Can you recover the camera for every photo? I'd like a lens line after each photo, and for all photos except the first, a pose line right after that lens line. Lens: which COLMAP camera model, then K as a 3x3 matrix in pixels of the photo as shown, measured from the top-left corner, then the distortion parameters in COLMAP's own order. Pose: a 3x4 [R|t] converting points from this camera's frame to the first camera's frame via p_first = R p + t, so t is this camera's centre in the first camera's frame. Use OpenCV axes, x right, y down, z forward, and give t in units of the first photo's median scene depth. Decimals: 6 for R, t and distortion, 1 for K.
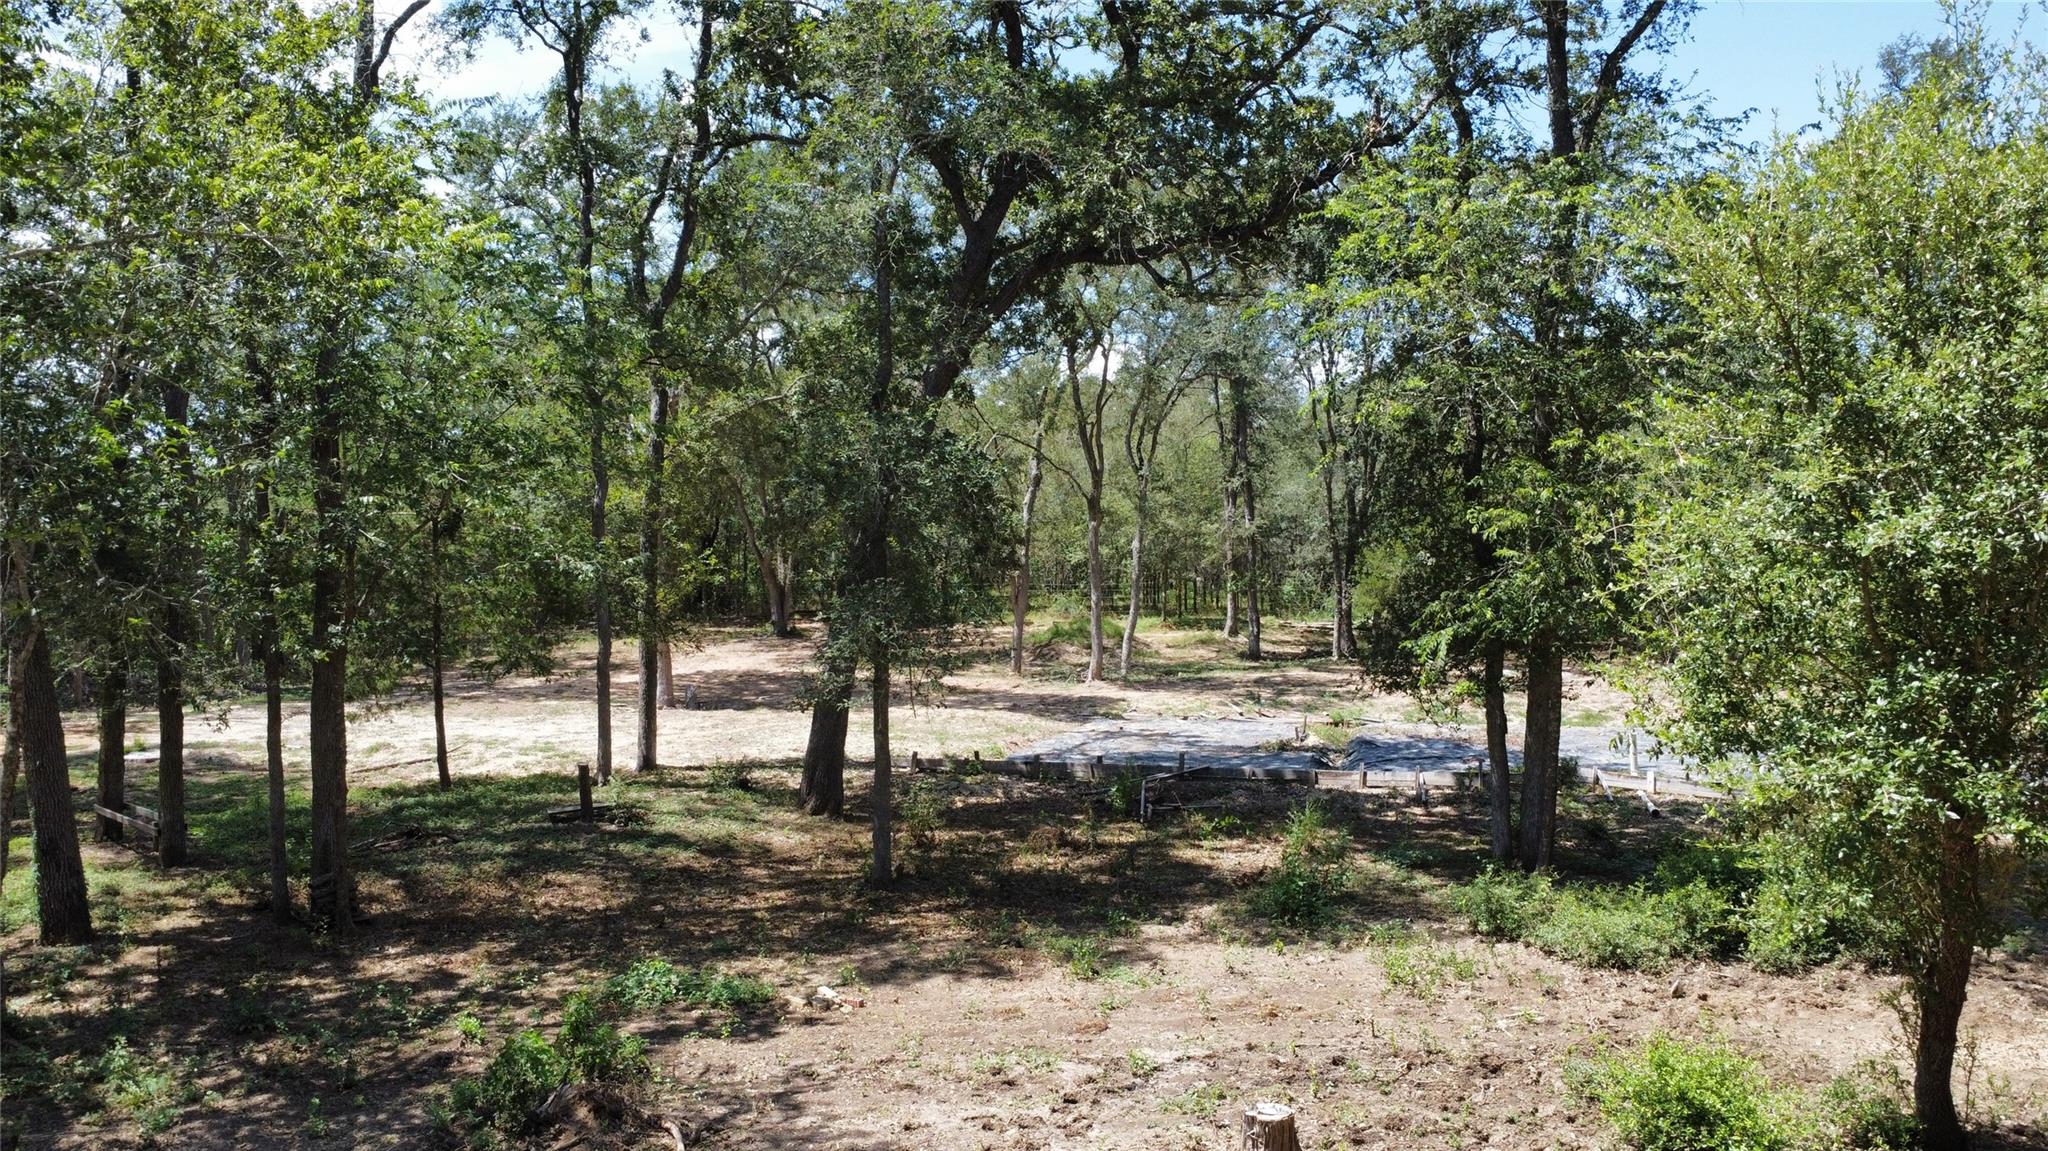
lens RADIAL K [[1534.3, 0, 1039.0], [0, 1534.3, 573.6], [0, 0, 1]] dist [0.004623, -0.007316]
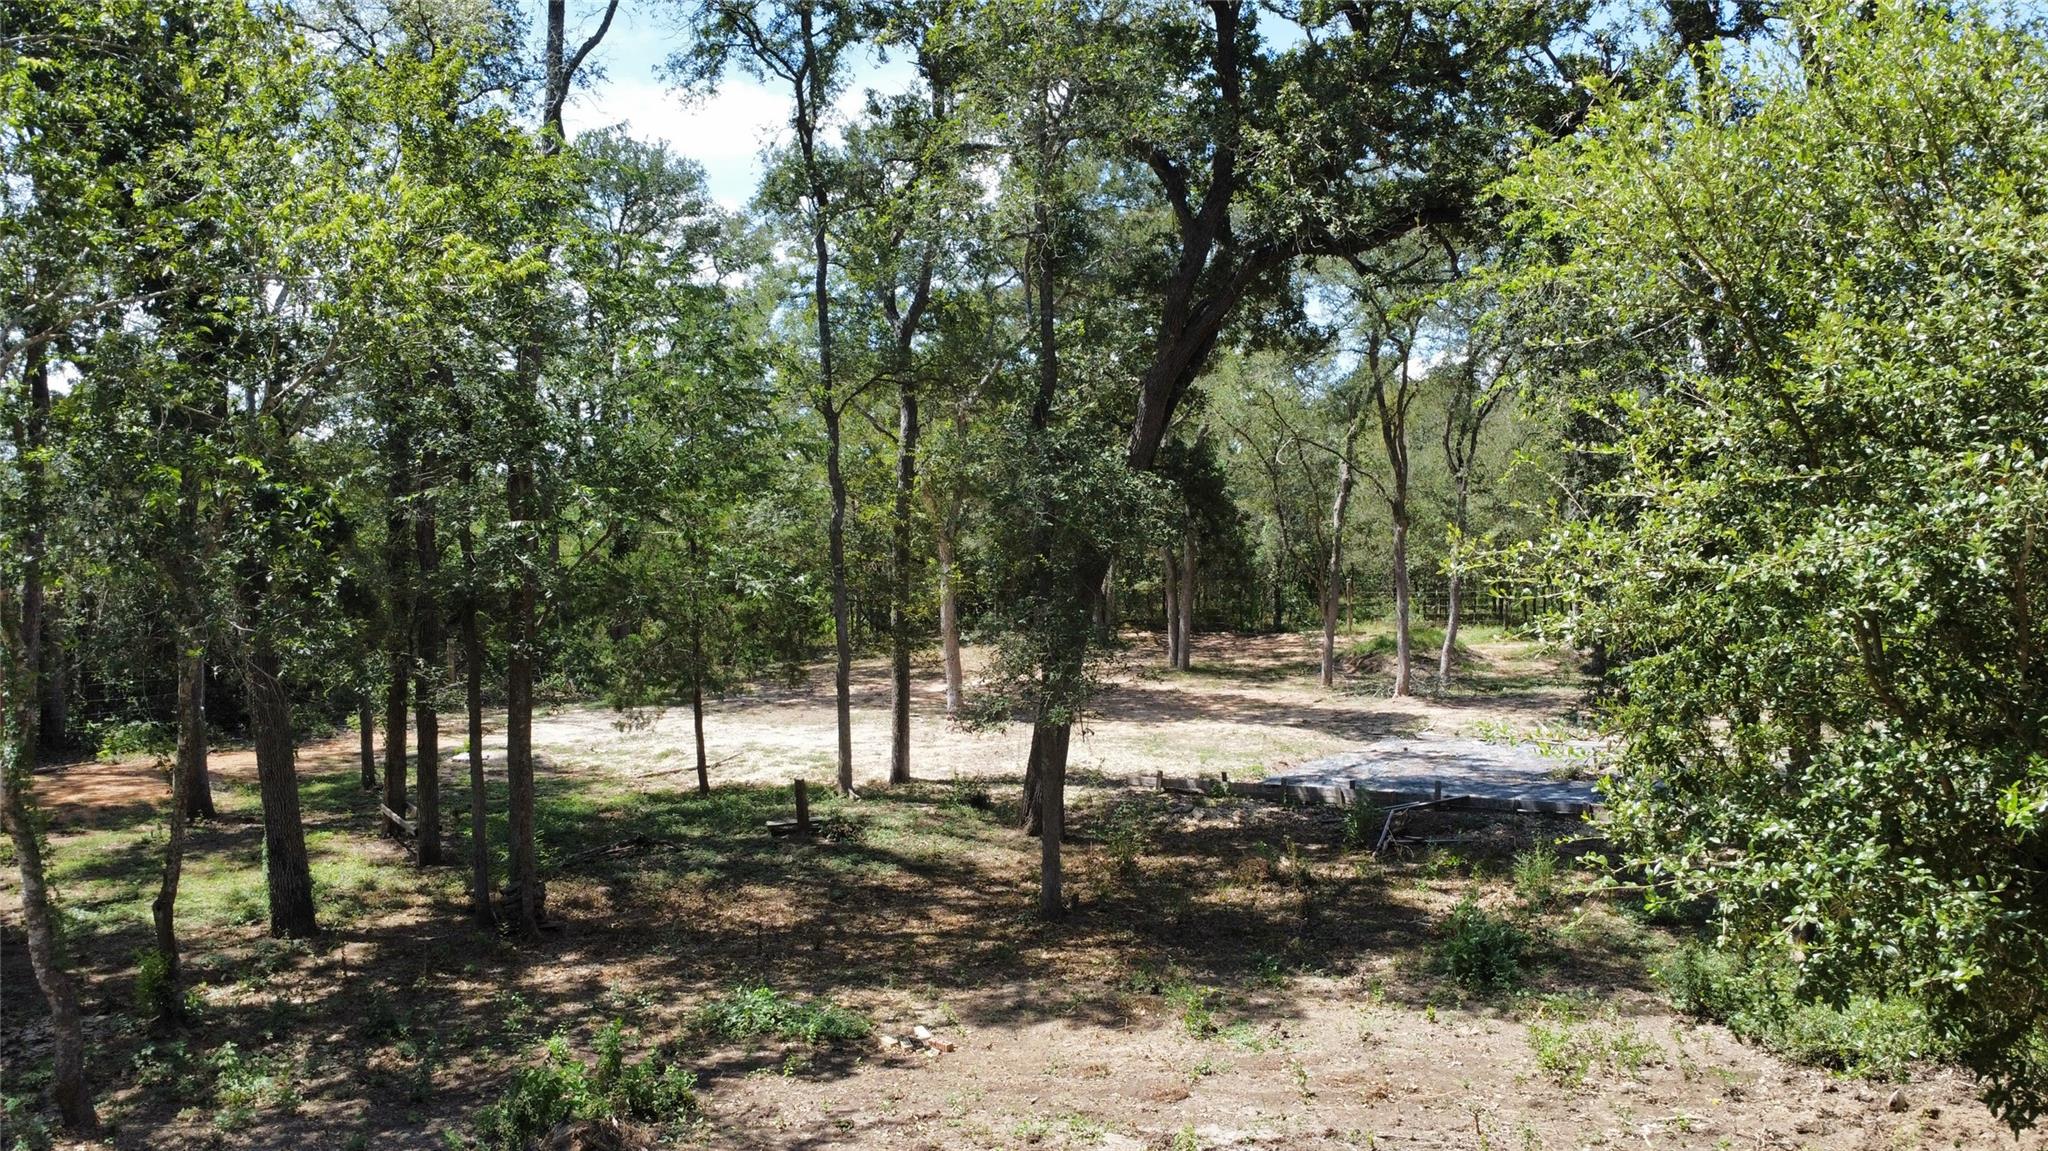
lens RADIAL K [[1527.0, 0, 1041.2], [0, 1527.0, 572.0], [0, 0, 1]] dist [0.002451, -0.010038]
pose [[0.966954, -0.008262, -0.254816, 0.138403], [0.007132, 0.999960, -0.005356, -0.006827], [0.254850, 0.003361, 0.966975, 0.074745]]
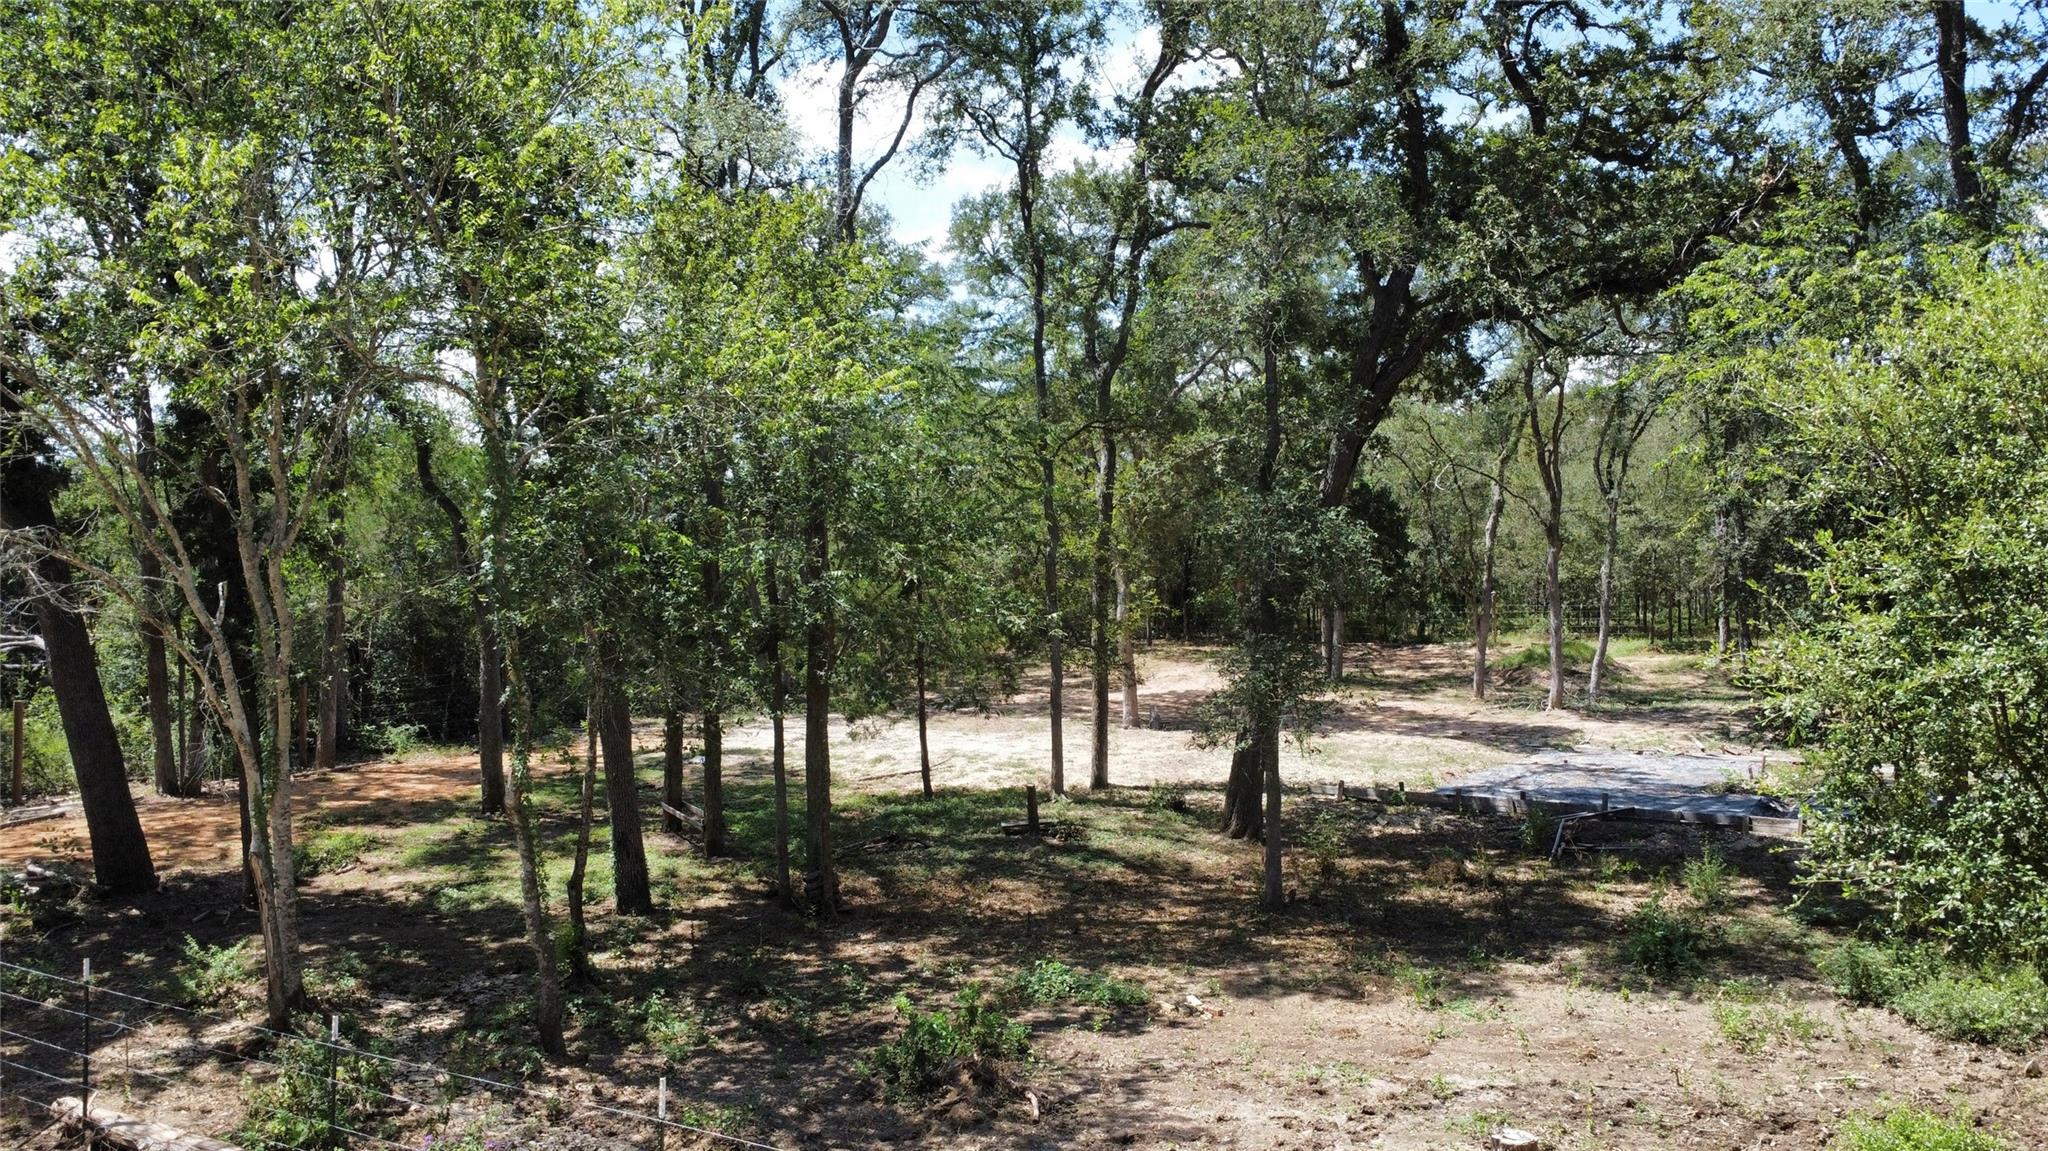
lens RADIAL K [[1540.2, 0, 1038.8], [0, 1540.2, 578.3], [0, 0, 1]] dist [-0.001165, -0.004106]
pose [[0.945400, -0.005288, -0.325870, 0.101803], [0.005334, 0.999985, -0.000751, -0.035256], [0.325869, -0.001028, 0.945414, -0.105283]]
